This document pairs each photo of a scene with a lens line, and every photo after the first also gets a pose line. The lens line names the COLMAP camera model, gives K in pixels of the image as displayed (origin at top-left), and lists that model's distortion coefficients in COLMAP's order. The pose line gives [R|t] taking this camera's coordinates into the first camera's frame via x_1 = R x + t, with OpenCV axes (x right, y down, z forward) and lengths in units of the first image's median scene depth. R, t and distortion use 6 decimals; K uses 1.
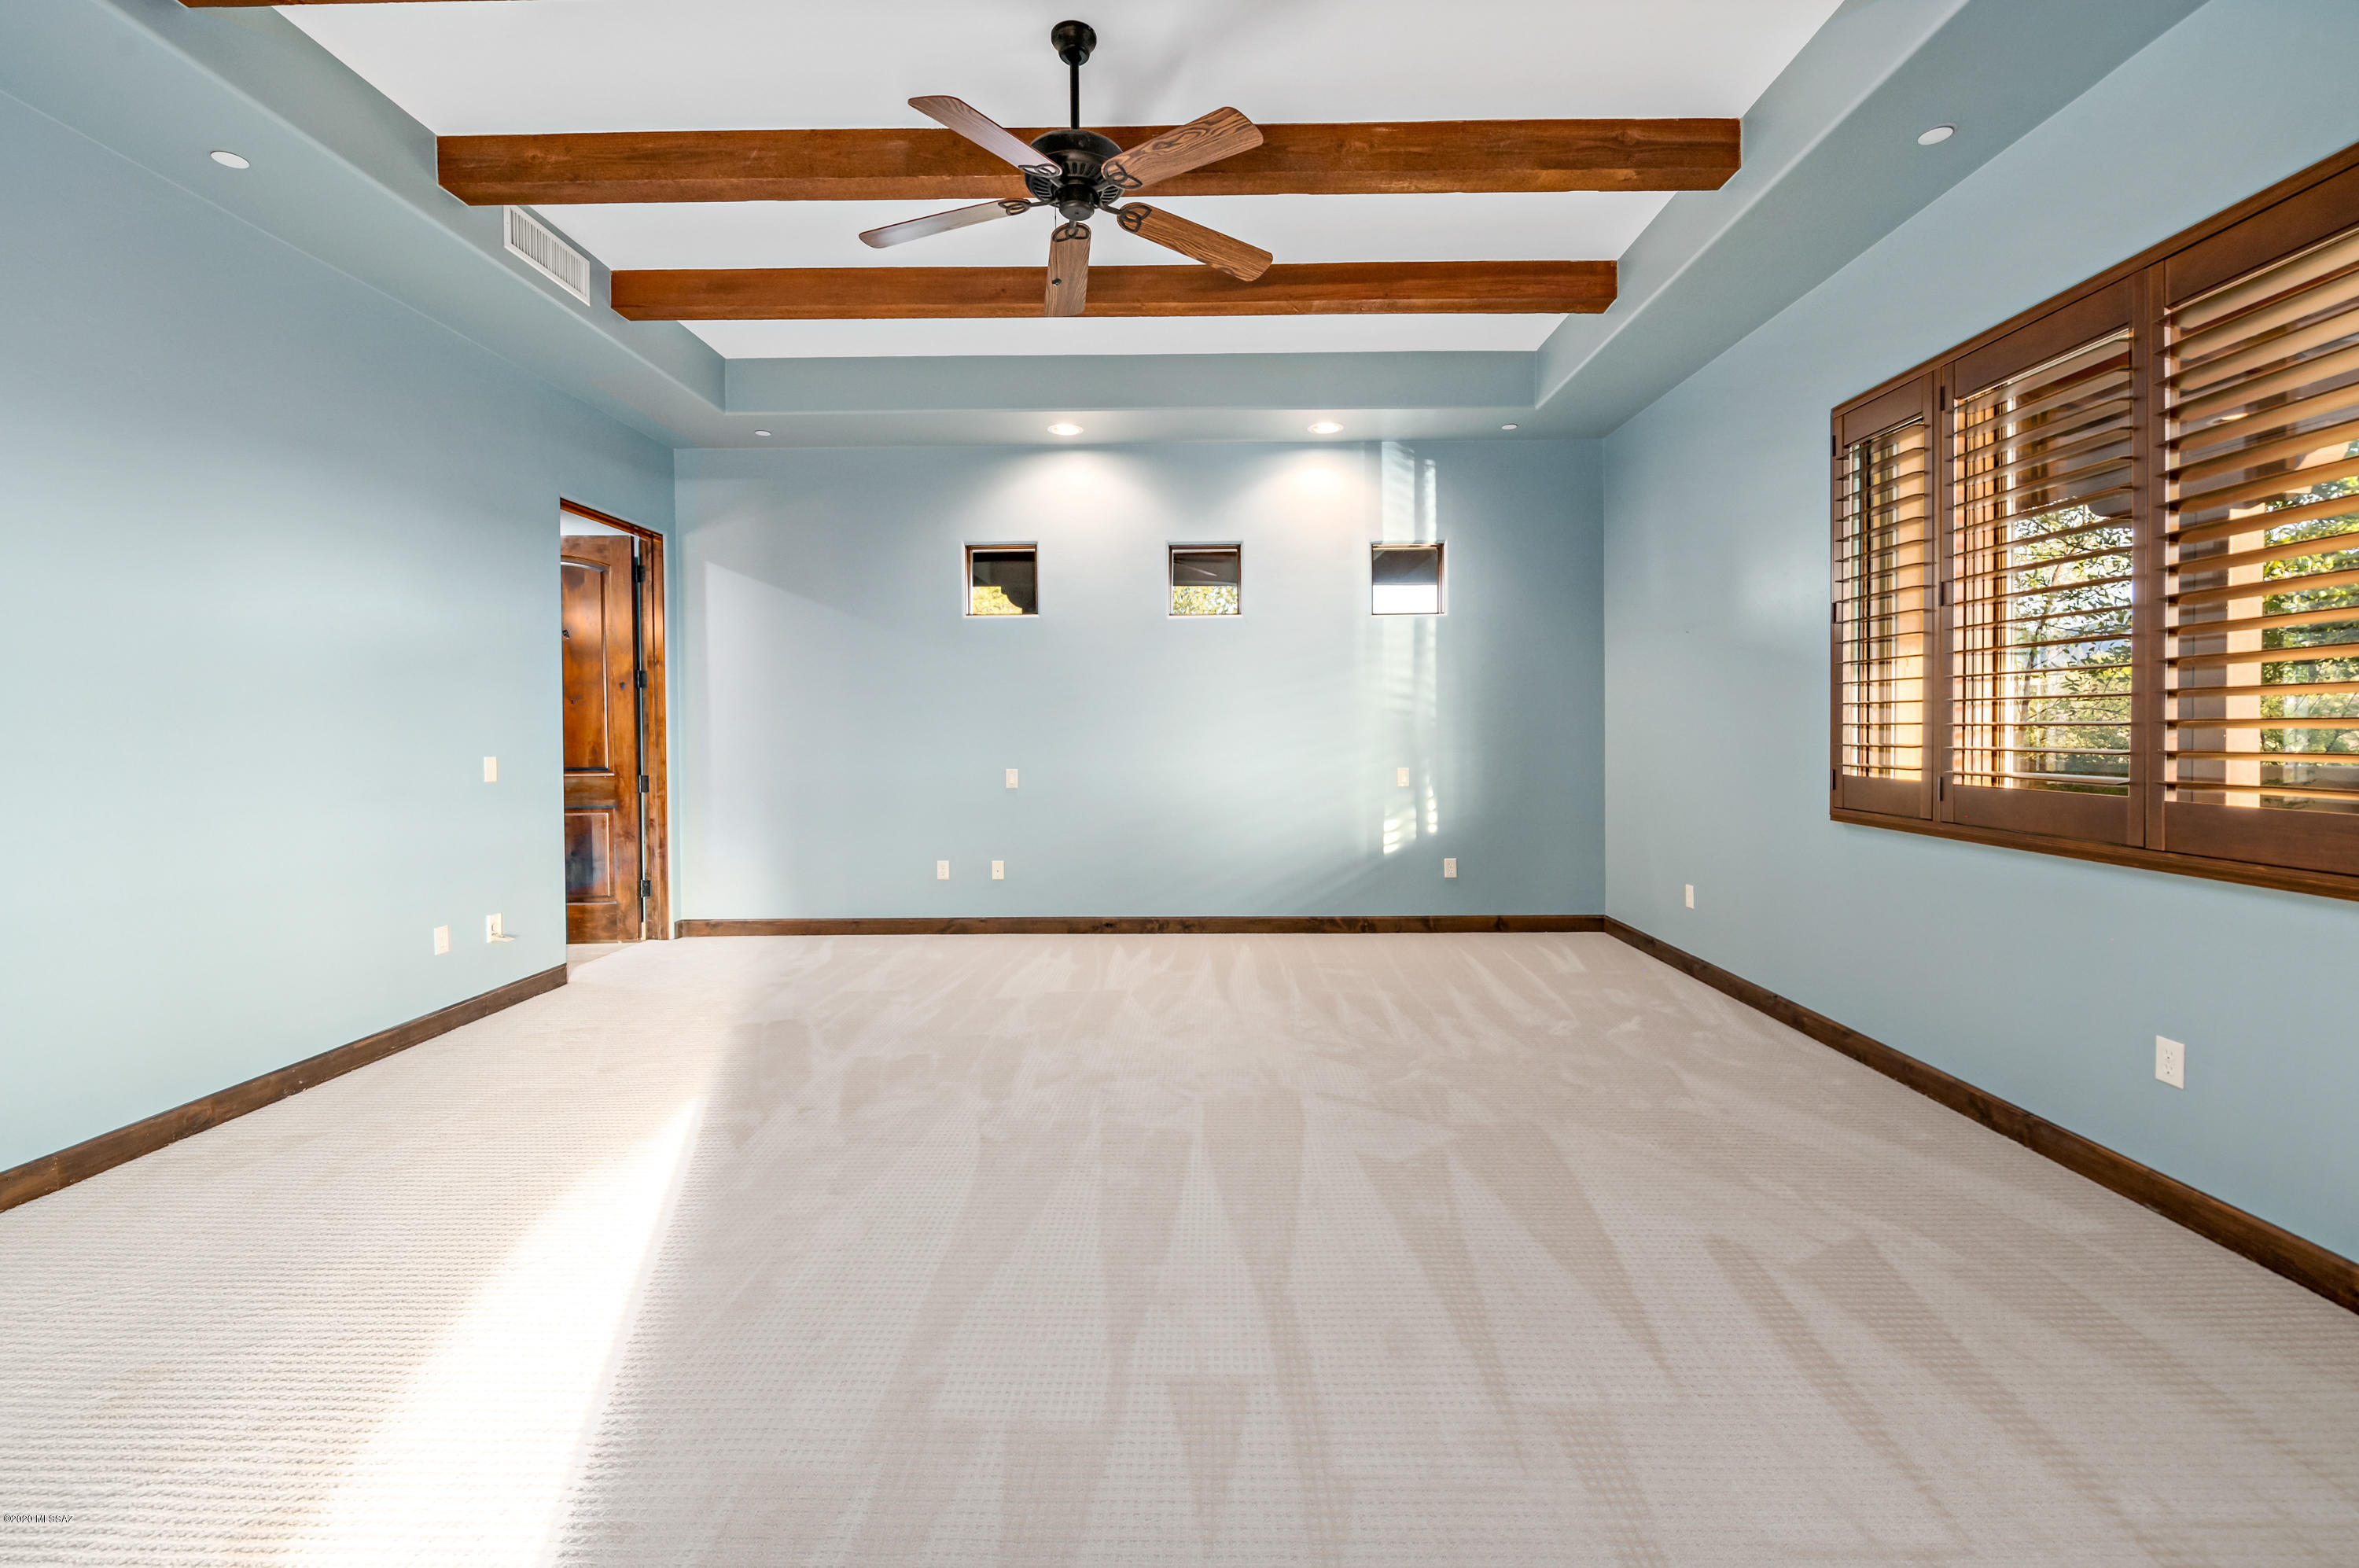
lens RADIAL K [[942.0, 0, 1183.9], [0, 942.0, 767.7], [0, 0, 1]] dist [-0.003865, -0.000459]
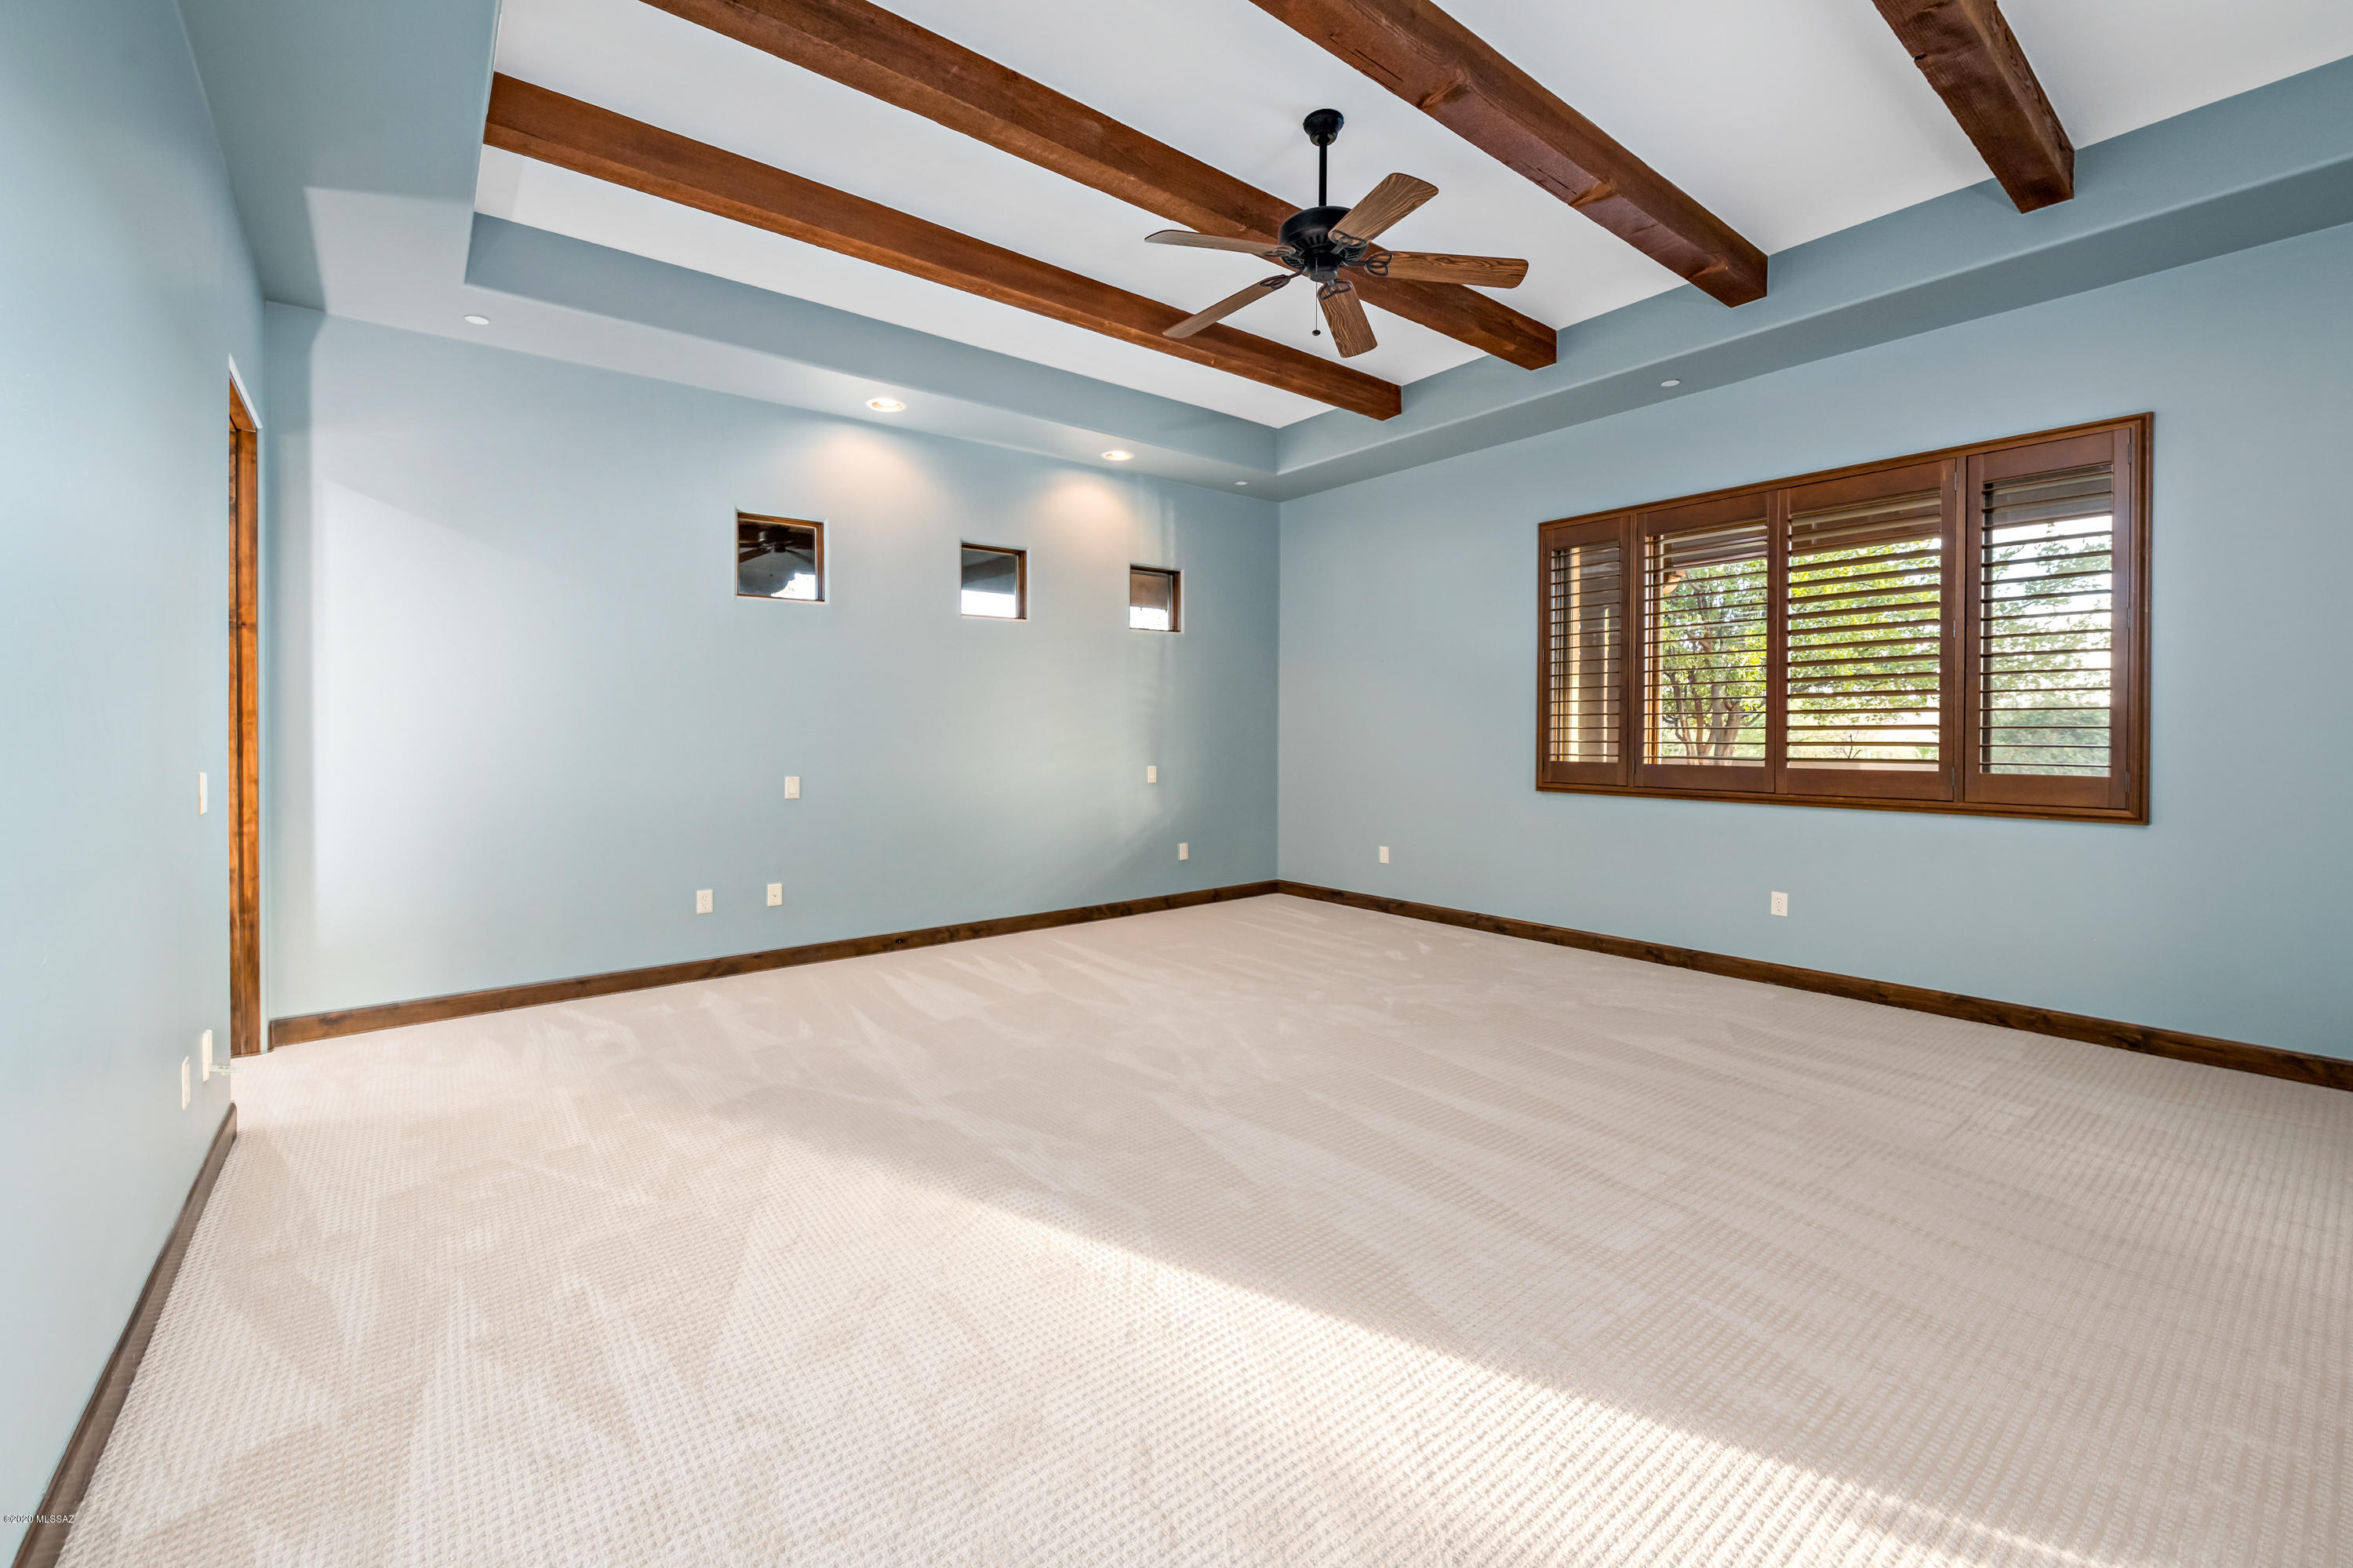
lens RADIAL K [[932.8, 0, 1176.6], [0, 932.8, 764.1], [0, 0, 1]] dist [-0.003453, -0.000166]
pose [[0.785876, -0.019277, 0.618084, -0.636875], [0.024452, 0.999701, 0.000089, -0.001508], [-0.617901, 0.015044, 0.786112, 0.151536]]
